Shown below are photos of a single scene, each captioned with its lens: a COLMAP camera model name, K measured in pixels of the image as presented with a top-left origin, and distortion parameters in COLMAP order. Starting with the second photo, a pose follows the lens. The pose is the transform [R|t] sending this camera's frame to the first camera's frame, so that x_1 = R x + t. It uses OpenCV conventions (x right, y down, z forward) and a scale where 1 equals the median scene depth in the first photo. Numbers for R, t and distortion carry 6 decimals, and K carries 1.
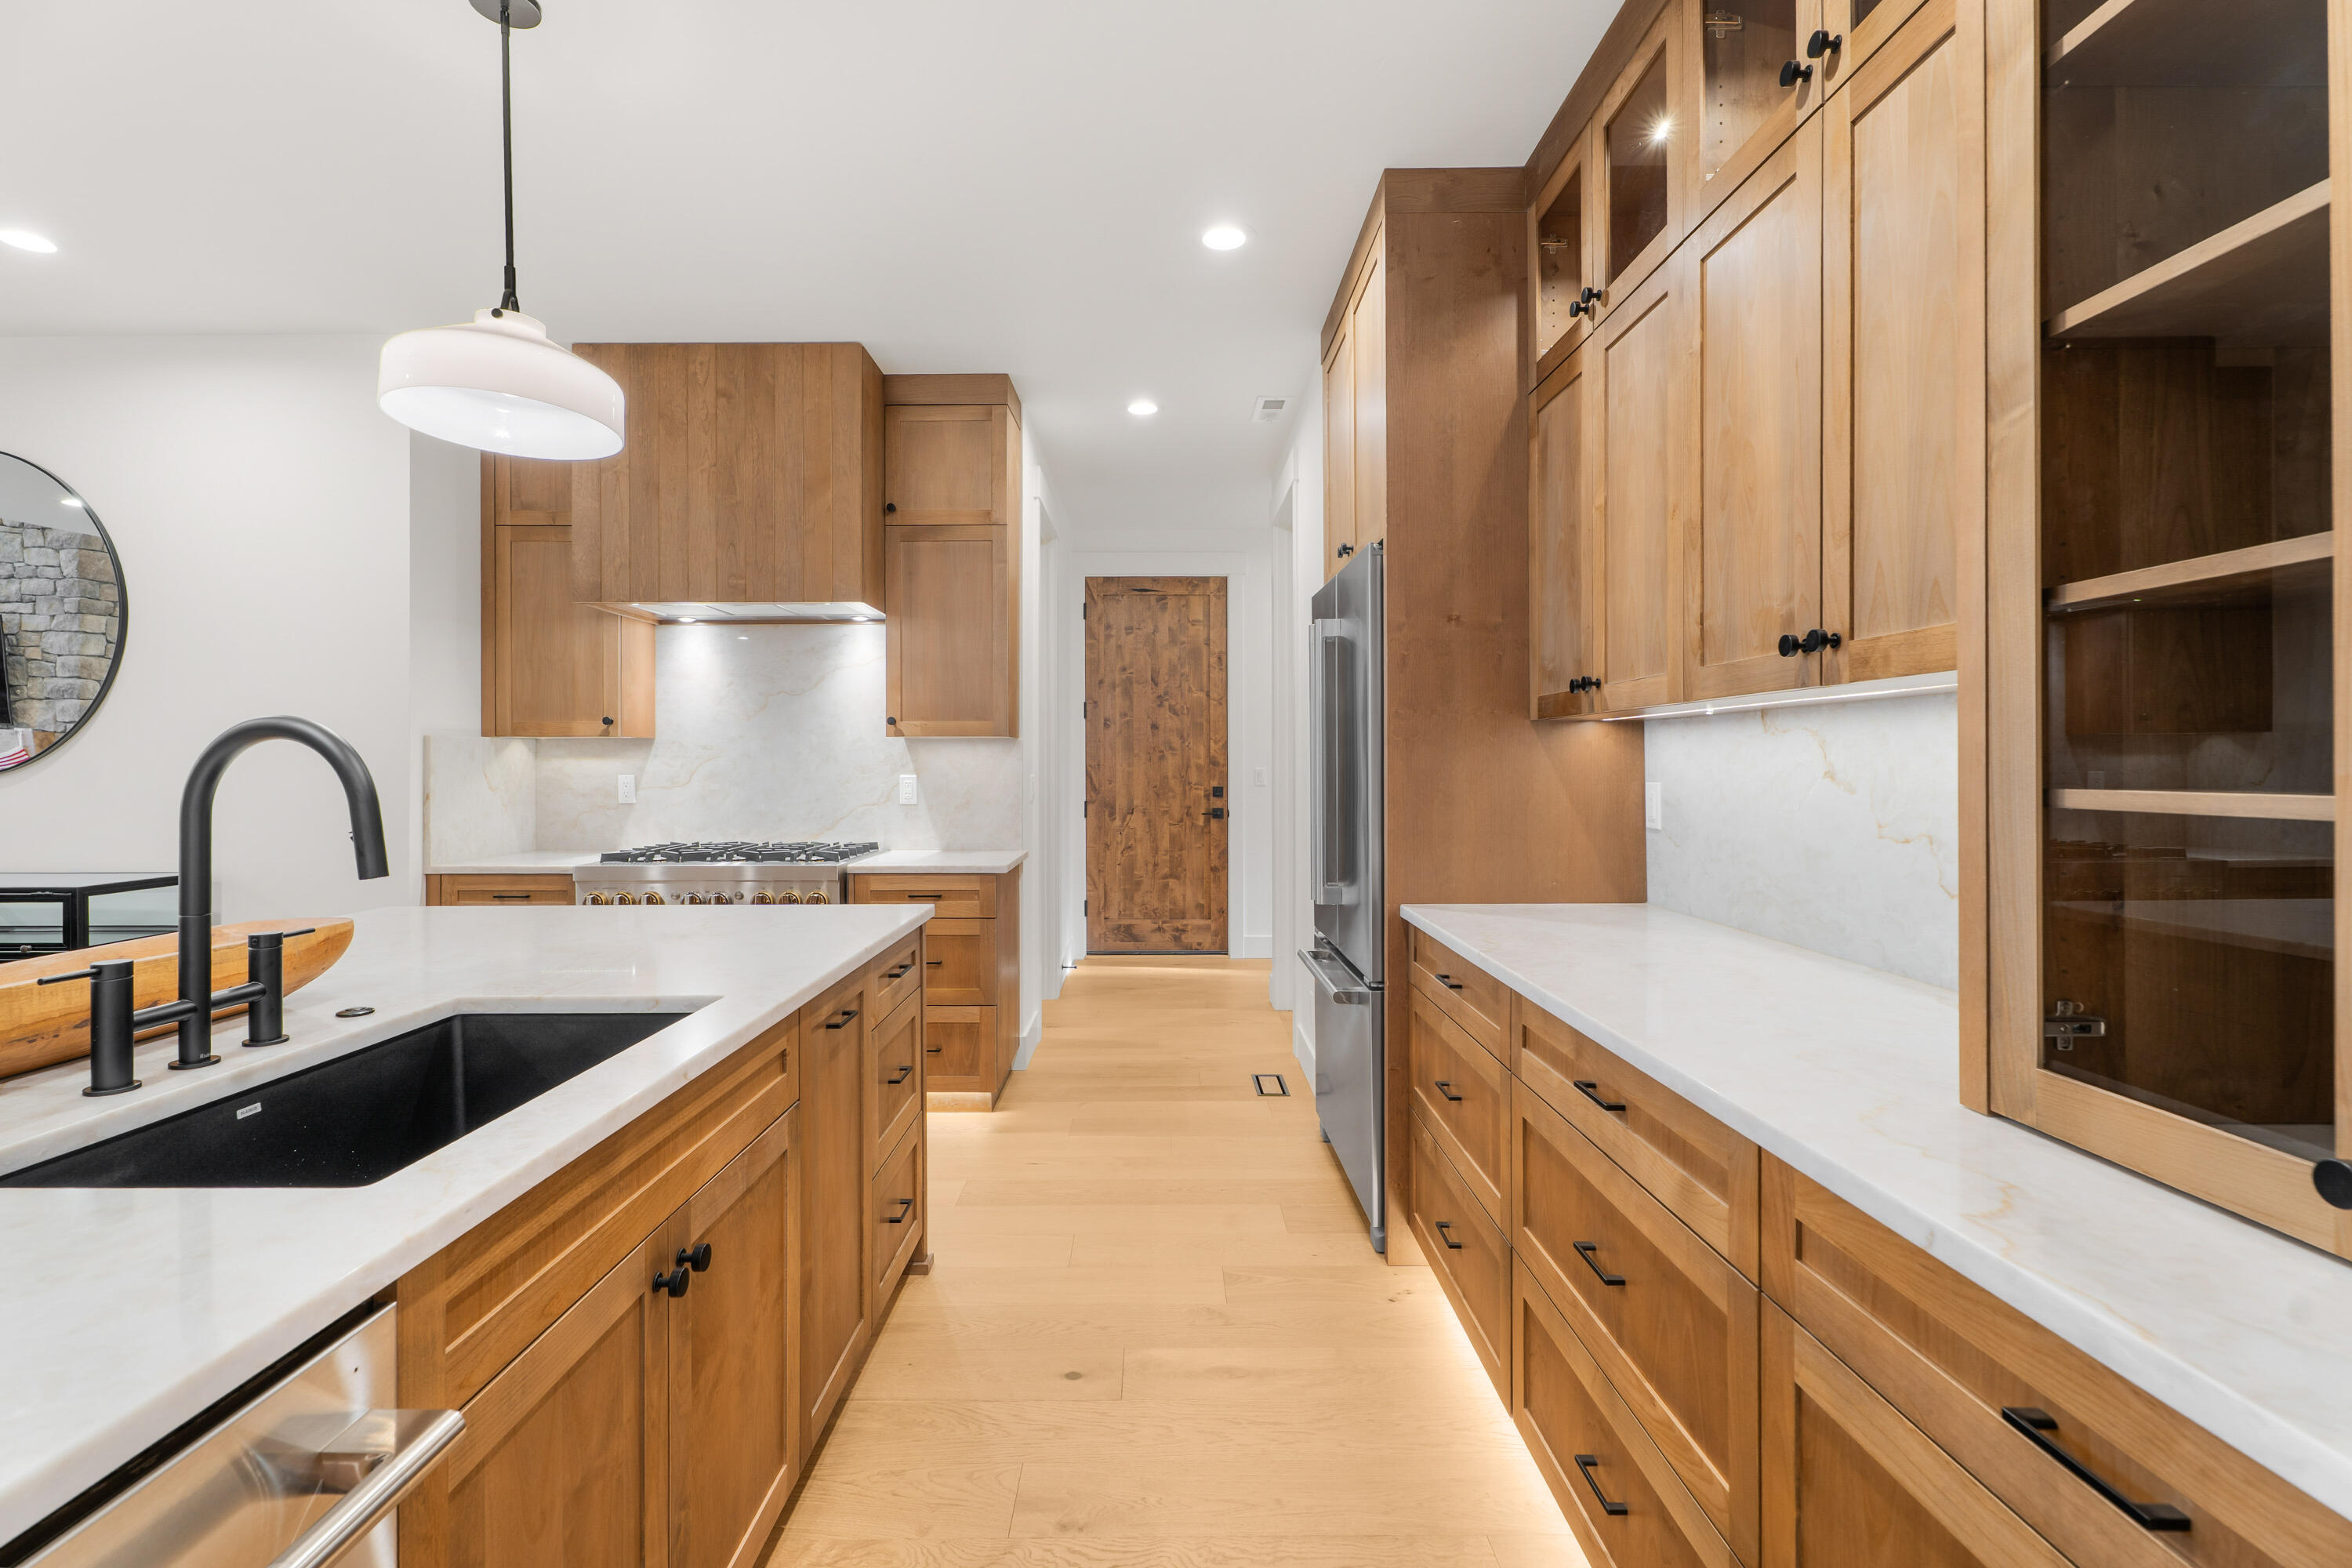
lens RADIAL K [[1065.6, 0, 1169.0], [0, 1065.6, 759.6], [0, 0, 1]] dist [0.003189, -0.002268]
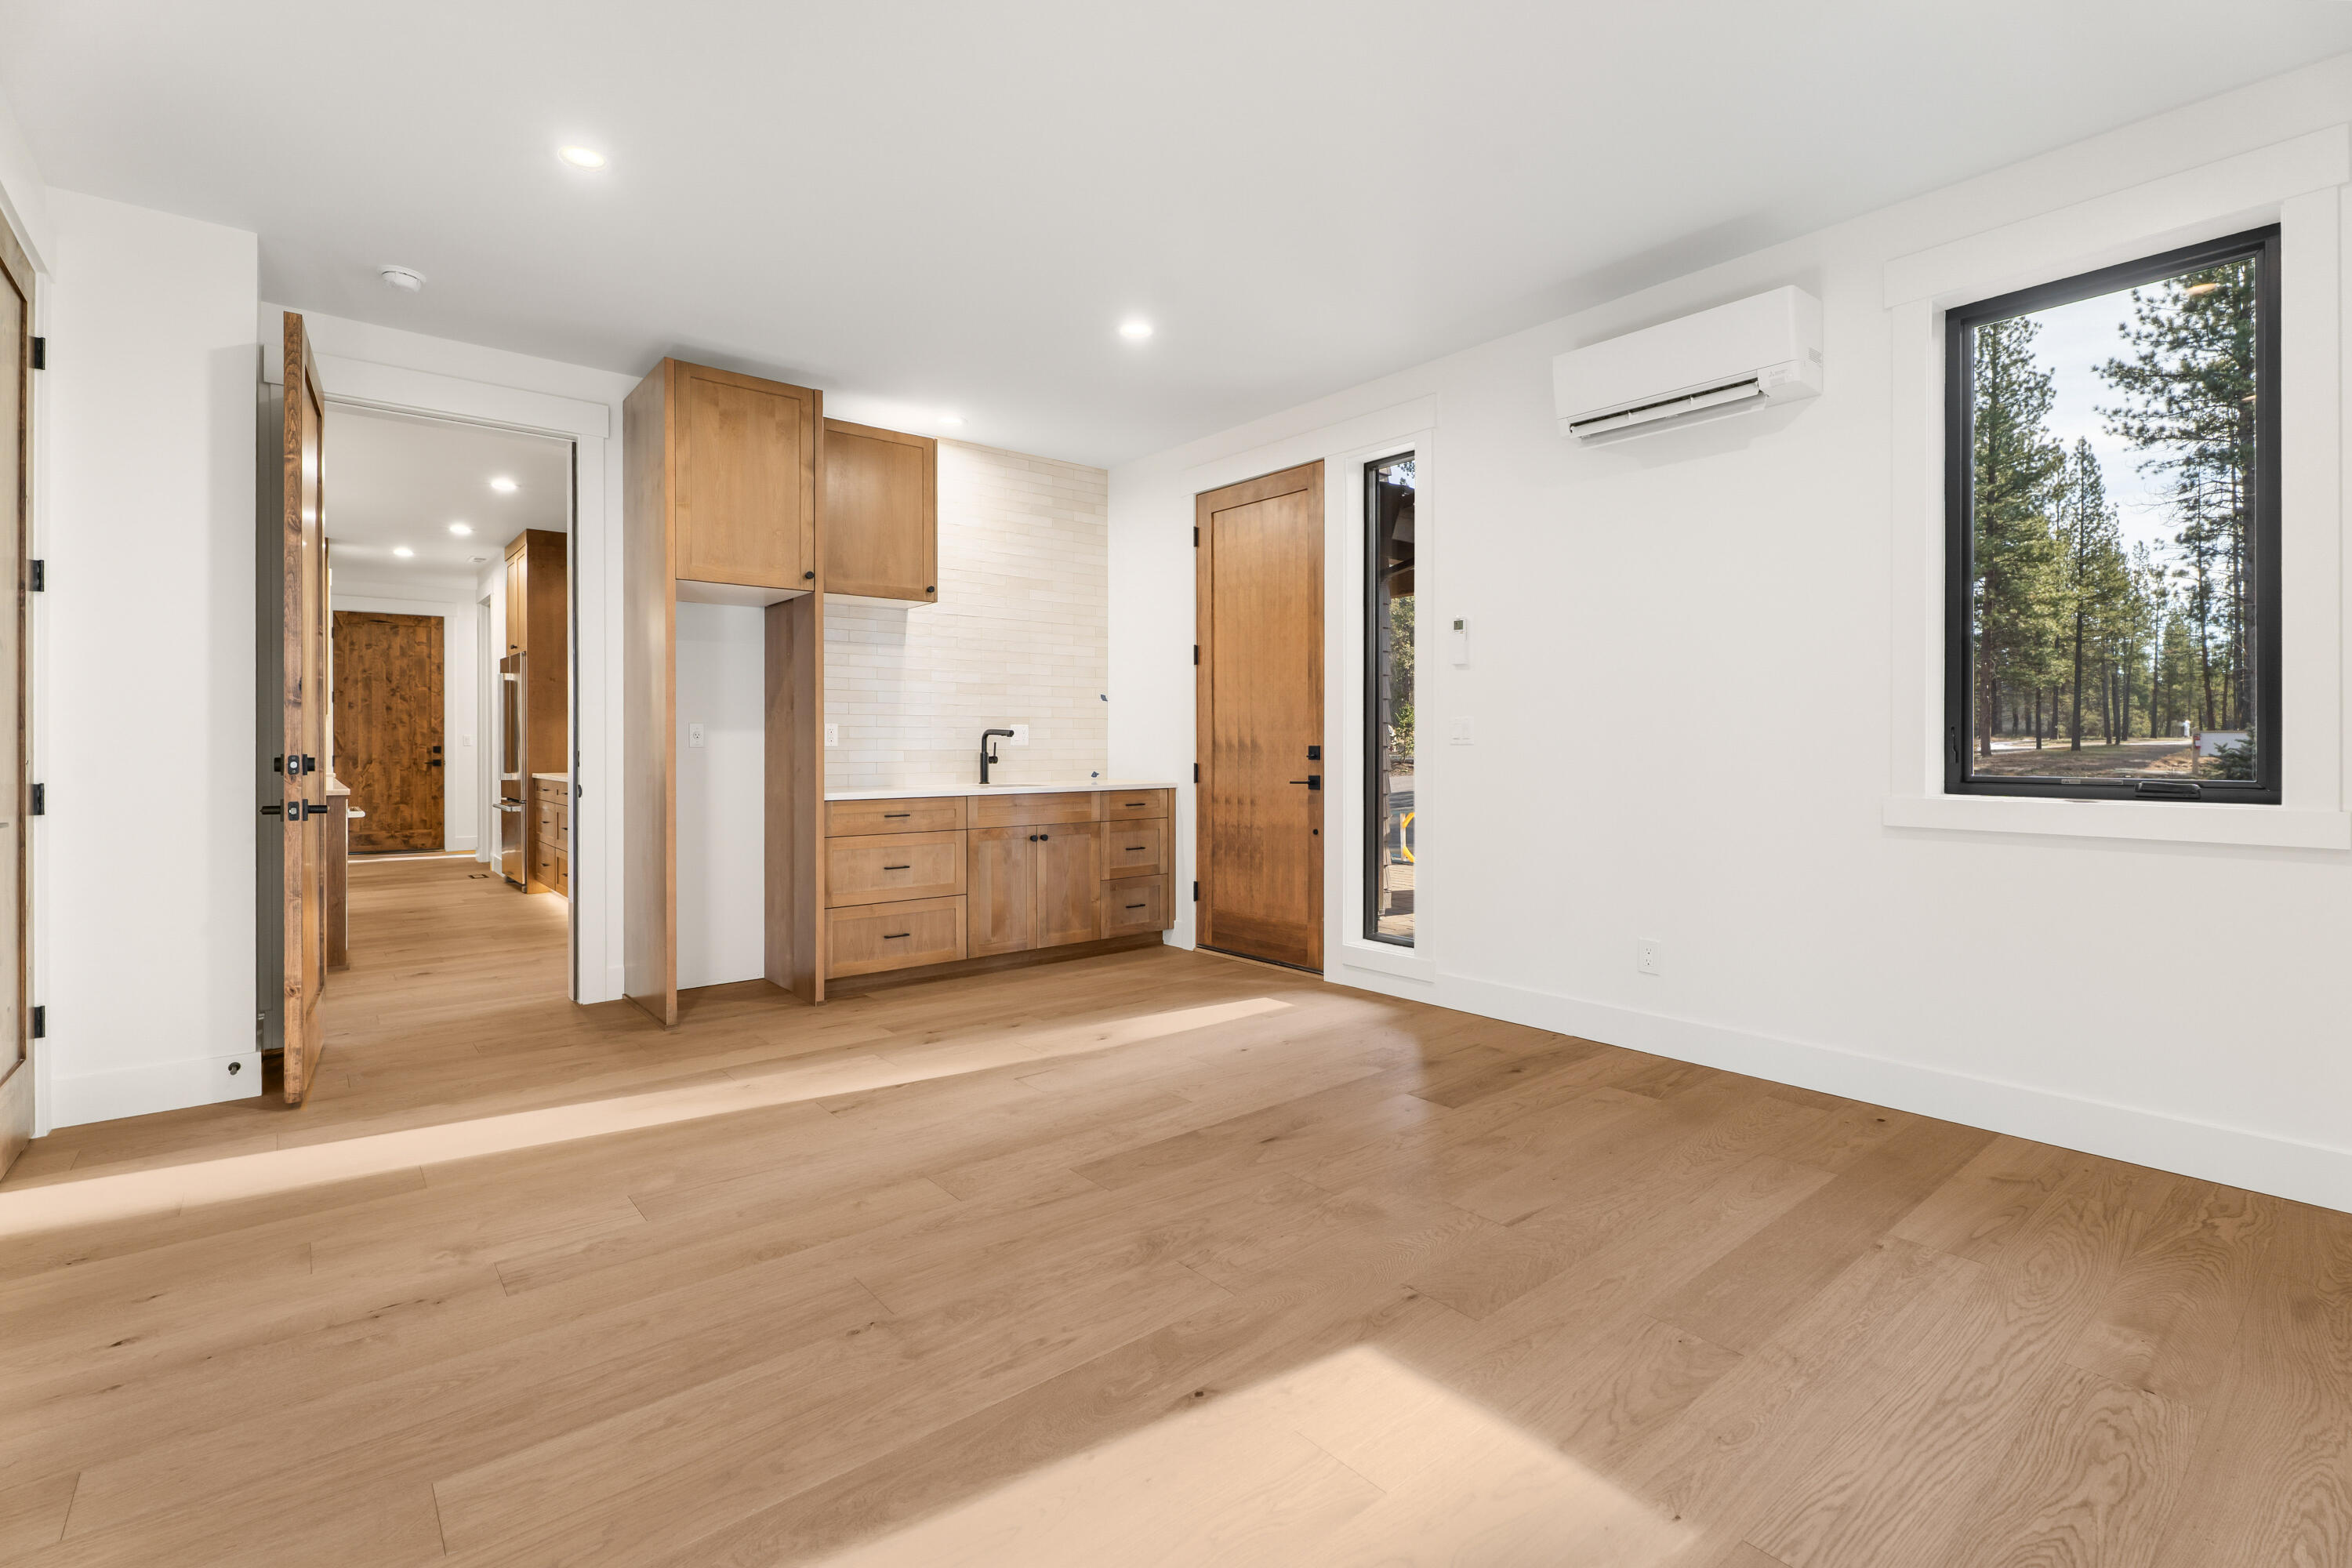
lens RADIAL K [[1065.6, 0, 1148.8], [0, 1065.6, 744.0], [0, 0, 1]] dist [0.003189, -0.002268]
pose [[0.784721, 0.000372, 0.619849, -0.109559], [0.000209, 1.000000, -0.000865, 0.023523], [-0.619849, 0.000808, 0.784721, -0.936436]]
